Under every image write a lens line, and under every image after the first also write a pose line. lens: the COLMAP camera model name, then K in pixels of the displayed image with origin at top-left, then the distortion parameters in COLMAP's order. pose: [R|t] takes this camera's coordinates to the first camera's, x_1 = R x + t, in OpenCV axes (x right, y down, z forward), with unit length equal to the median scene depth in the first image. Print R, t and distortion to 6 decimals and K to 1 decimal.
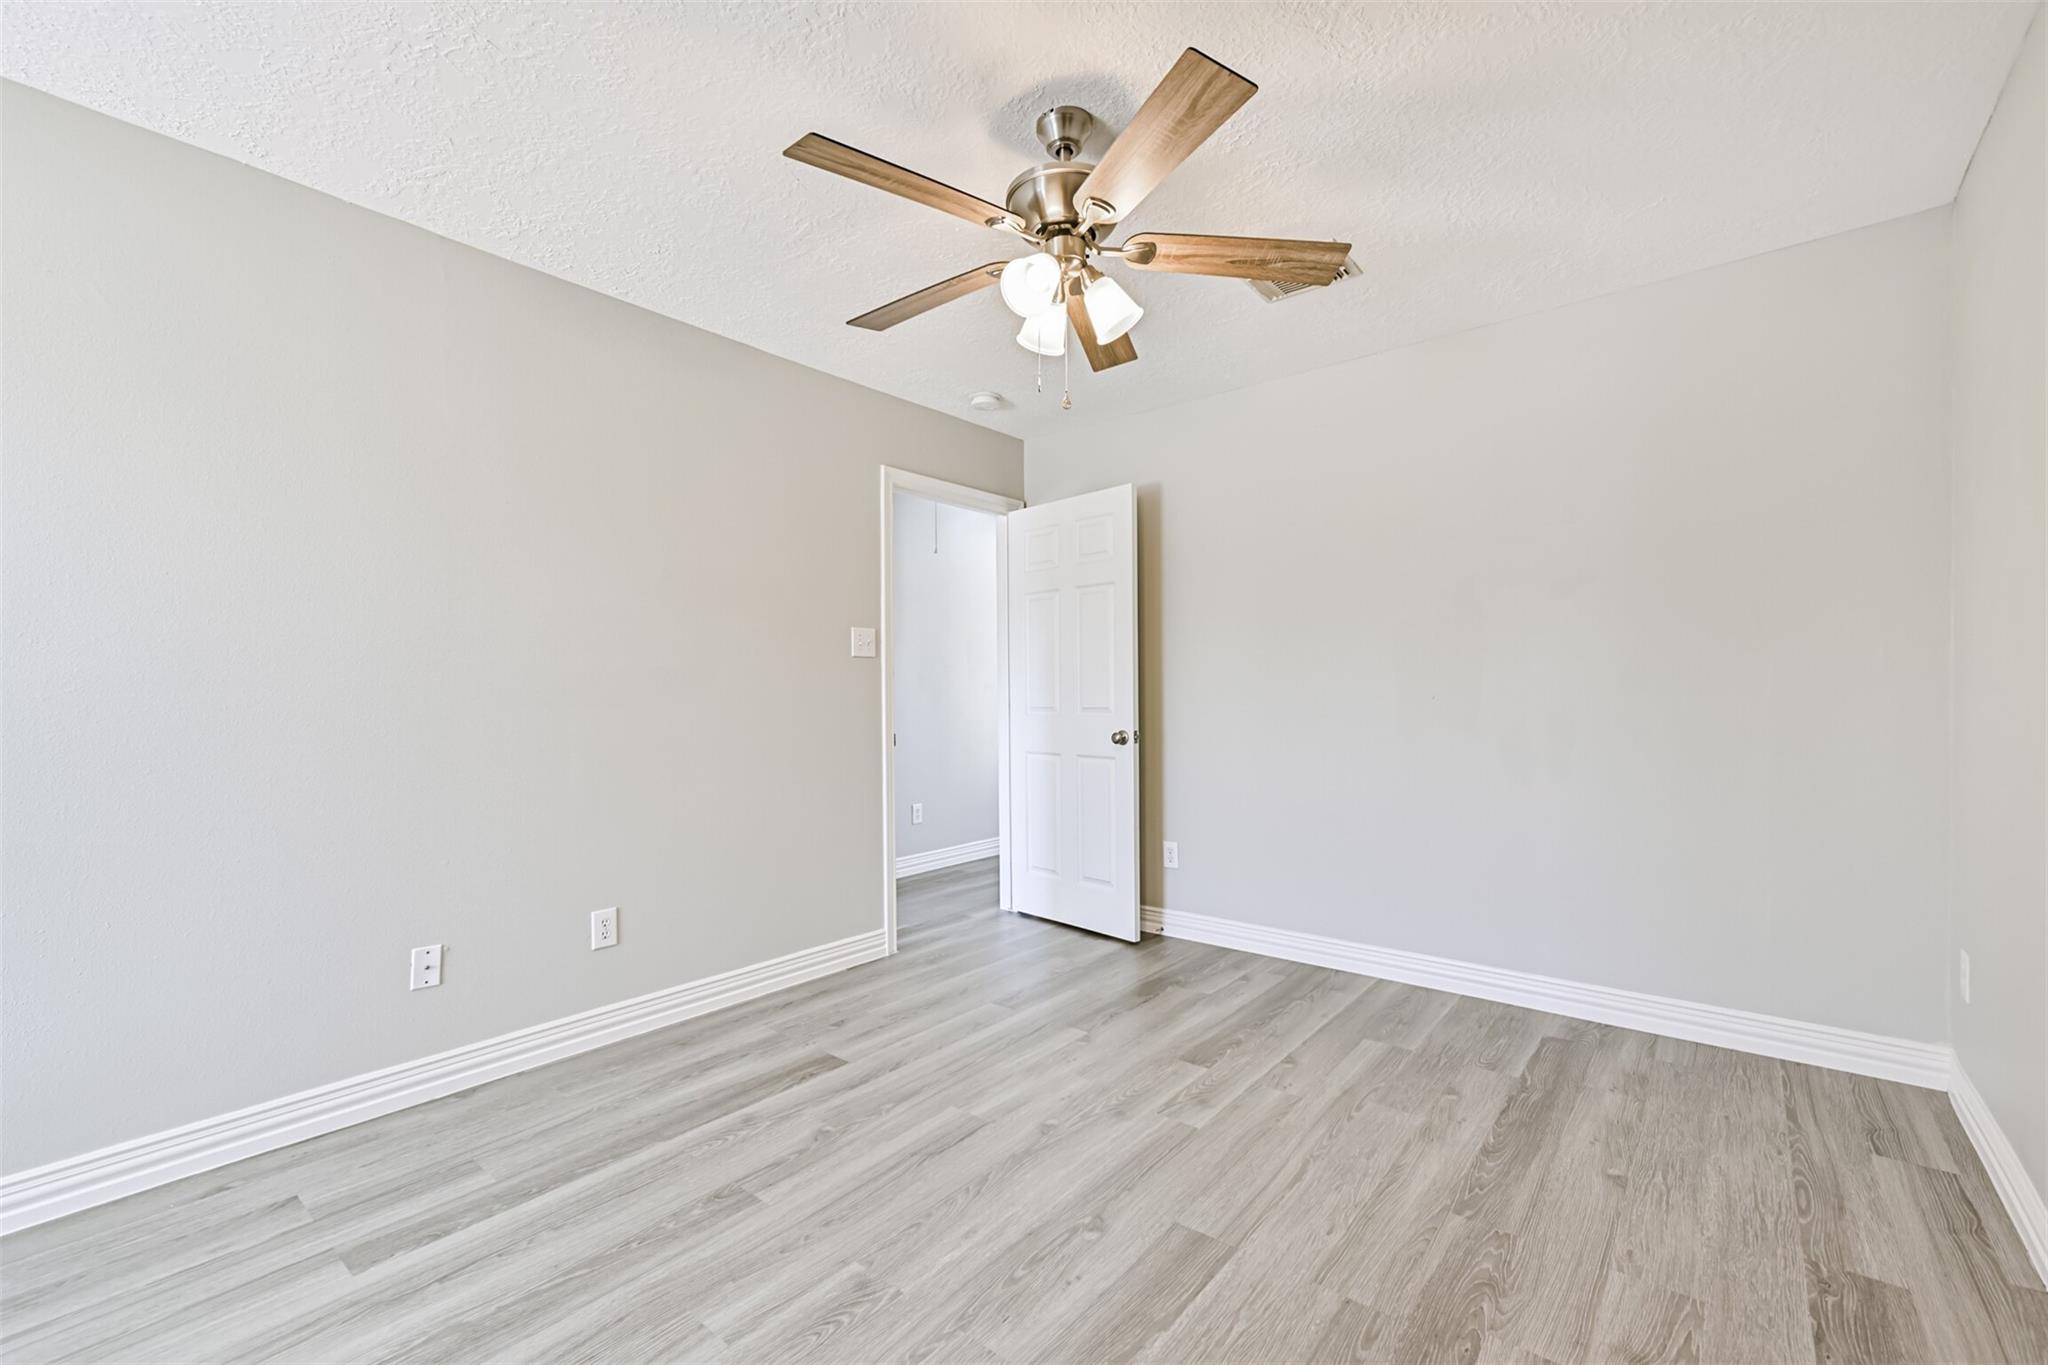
lens RADIAL K [[898.5, 0, 1023.5], [0, 898.5, 685.6], [0, 0, 1]] dist [0.008960, -0.000447]
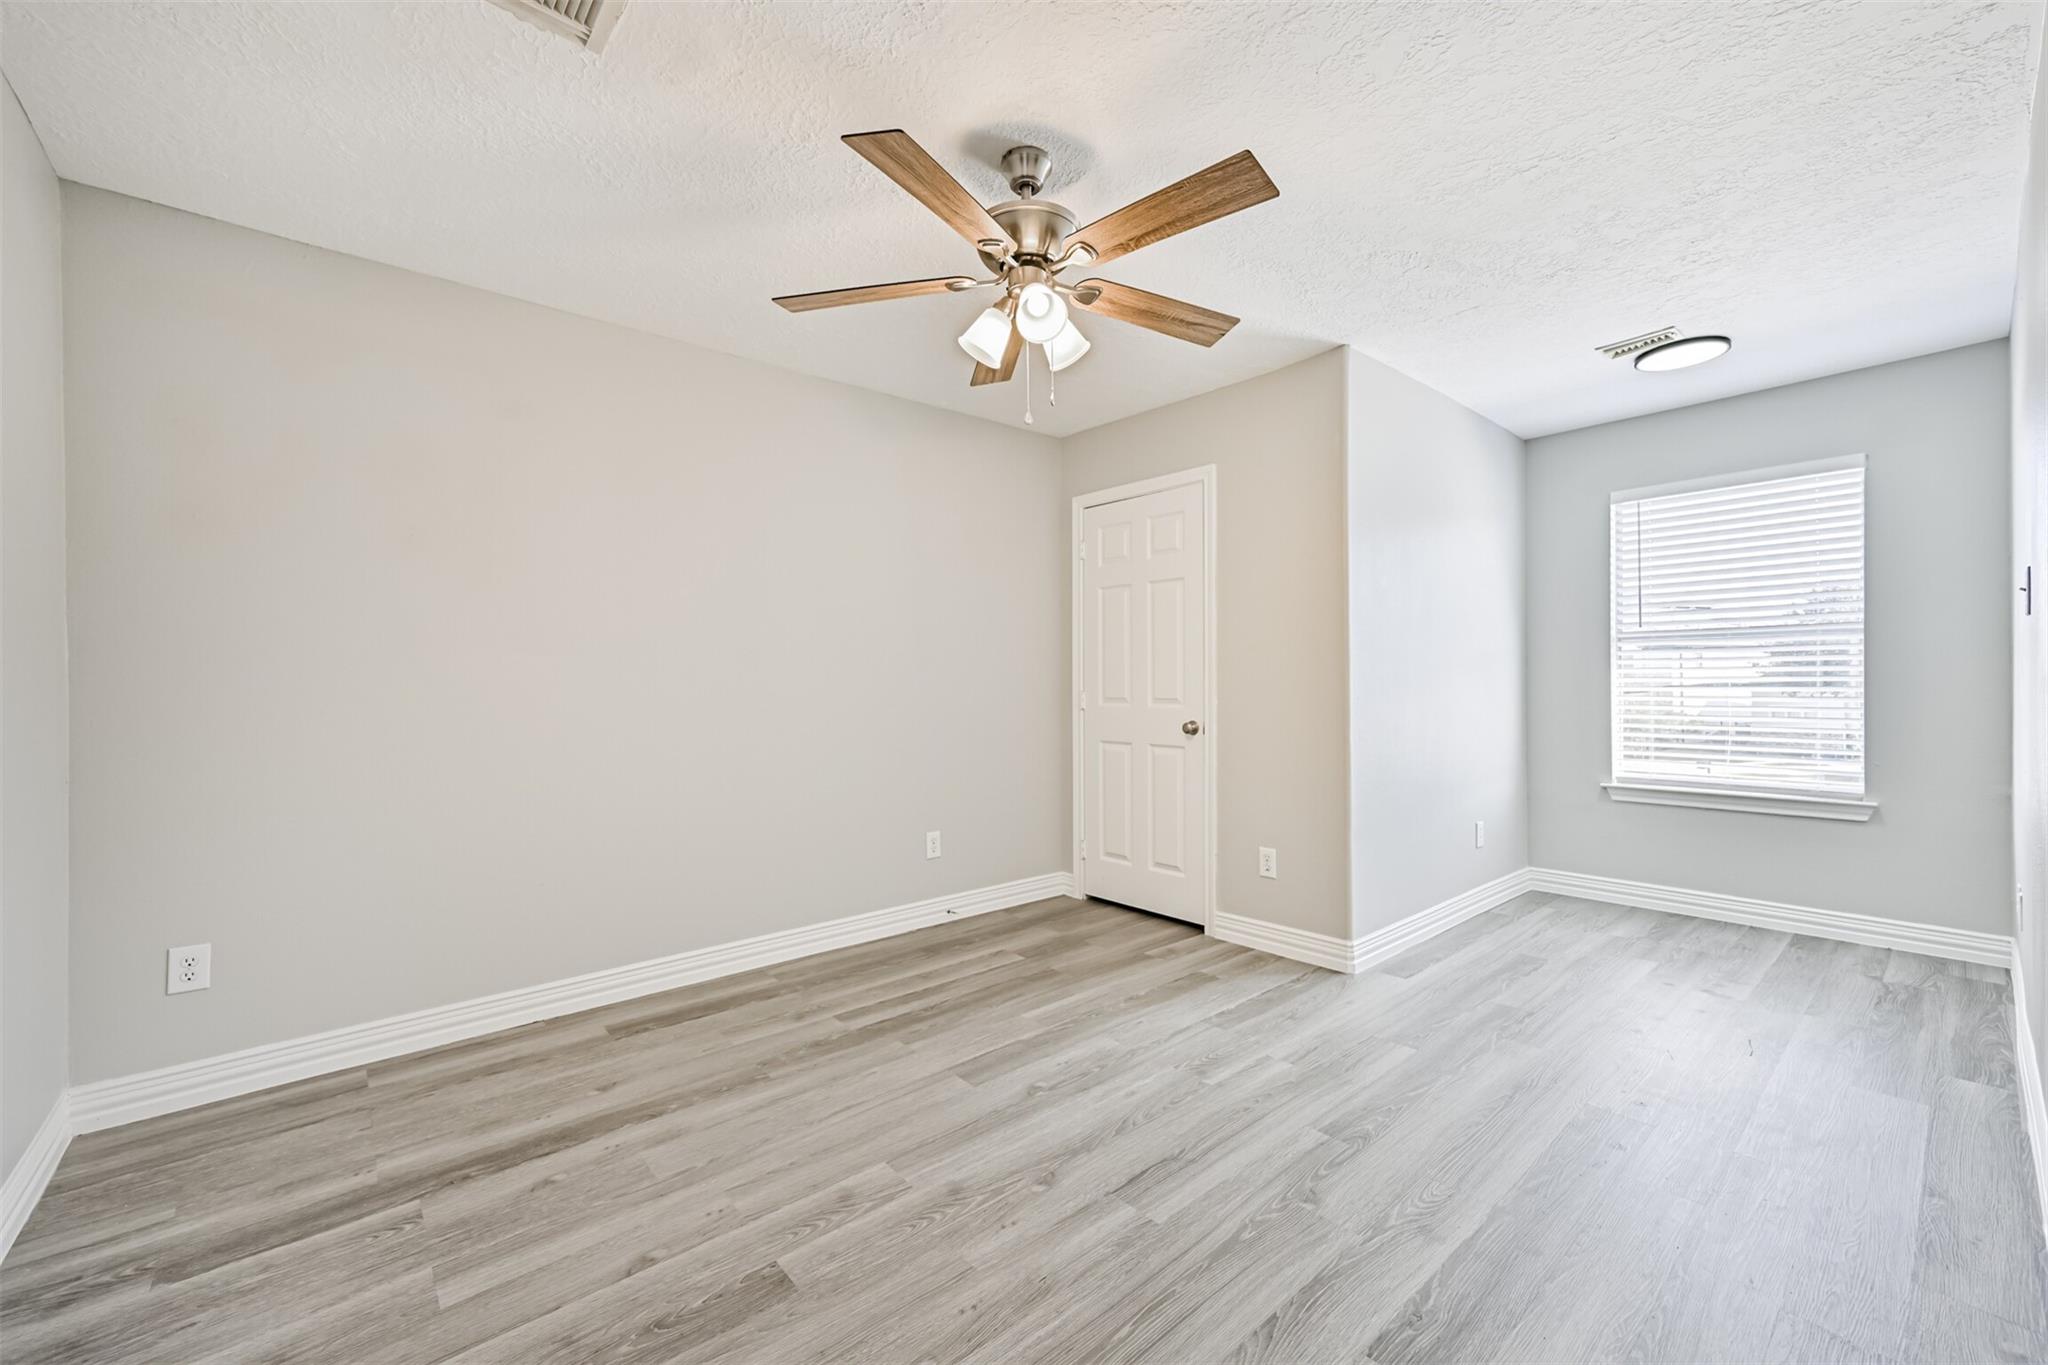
lens RADIAL K [[829.0, 0, 1023.9], [0, 829.0, 687.2], [0, 0, 1]] dist [0.007913, 0.000759]
pose [[-0.986159, 0.019926, 0.164602, -0.103765], [0.018883, 0.999791, -0.007893, 0.016853], [-0.164725, -0.004676, -0.986328, 1.969696]]
